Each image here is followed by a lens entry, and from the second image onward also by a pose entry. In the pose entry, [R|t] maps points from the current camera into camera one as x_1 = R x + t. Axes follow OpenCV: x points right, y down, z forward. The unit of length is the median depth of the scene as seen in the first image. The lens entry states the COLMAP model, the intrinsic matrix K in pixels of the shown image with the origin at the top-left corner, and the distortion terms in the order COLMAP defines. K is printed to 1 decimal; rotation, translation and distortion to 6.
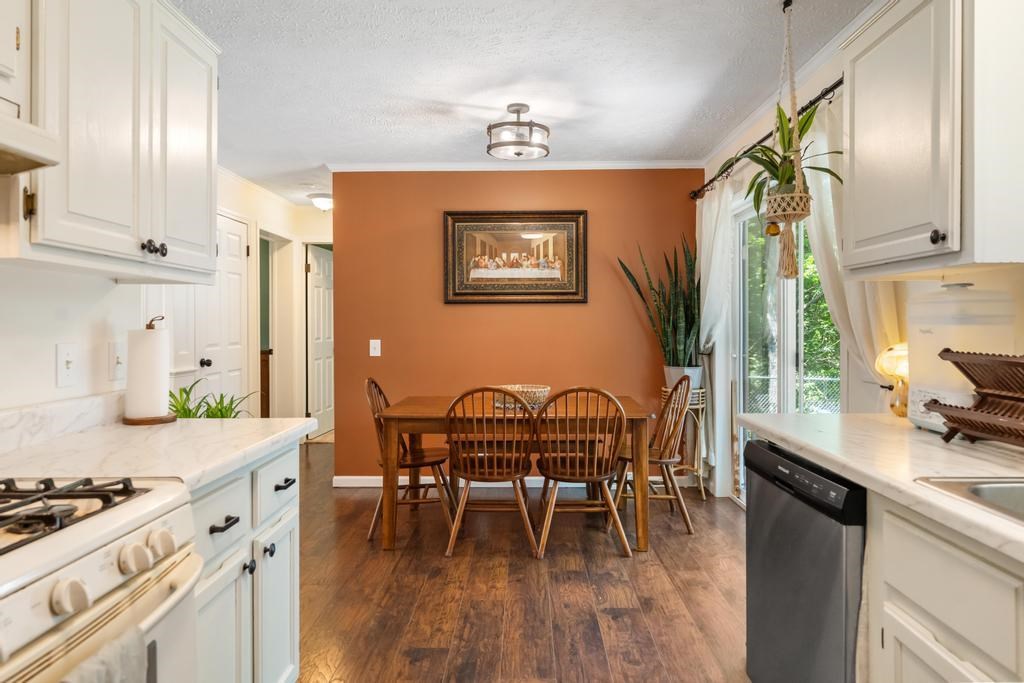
lens RADIAL K [[640.5, 0, 517.2], [0, 640.5, 324.1], [0, 0, 1]] dist [-0.002467, 0.002312]
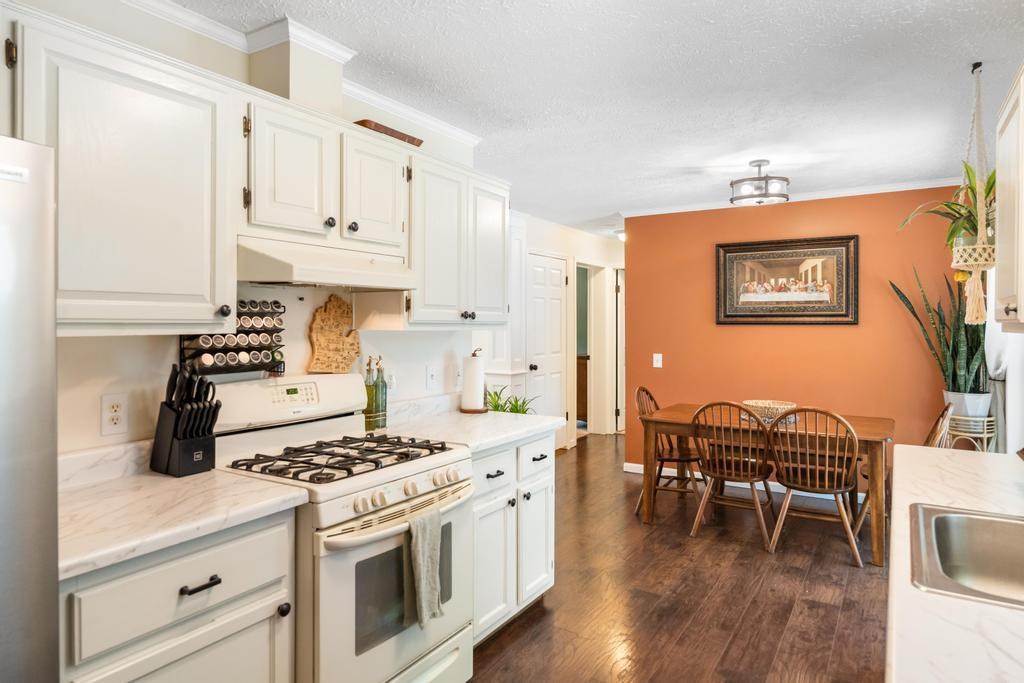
lens RADIAL K [[620.8, 0, 513.8], [0, 620.8, 322.7], [0, 0, 1]] dist [-0.000165, -0.002045]
pose [[0.856989, 0.005330, -0.515307, 0.178664], [-0.004756, 0.999986, 0.002434, -0.042809], [0.515312, 0.000365, 0.857002, -0.171012]]
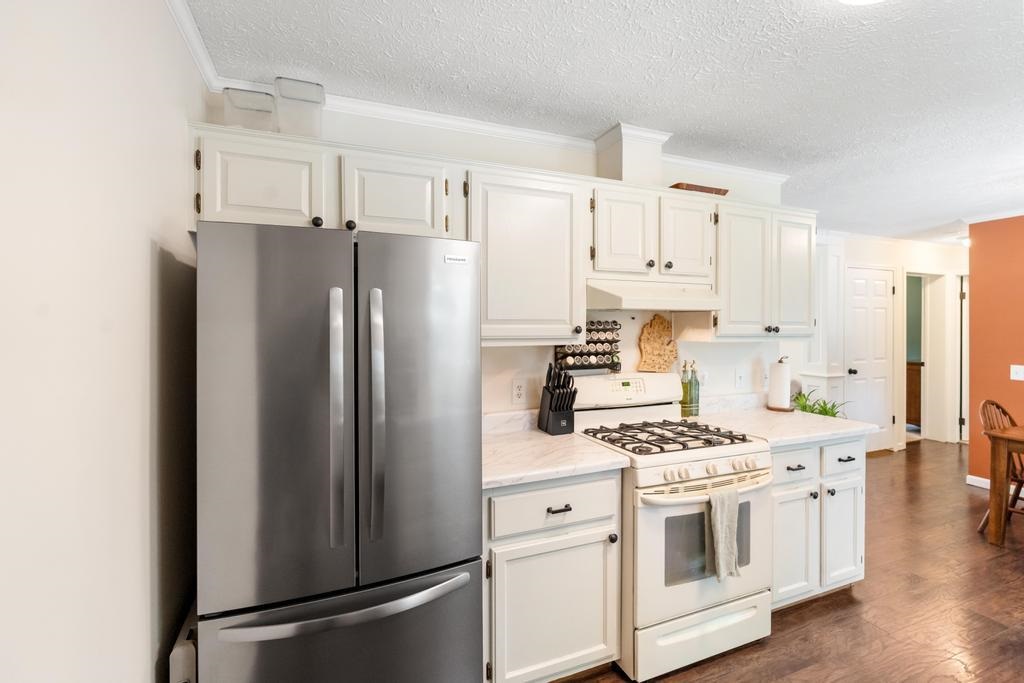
lens RADIAL K [[455.1, 0, 511.2], [0, 455.1, 327.8], [0, 0, 1]] dist [-0.004746, 0.000739]
pose [[0.388938, 0.009232, -0.921218, 0.198308], [-0.002386, 0.999957, 0.009014, -0.056091], [0.921261, -0.001308, 0.388943, -0.154815]]
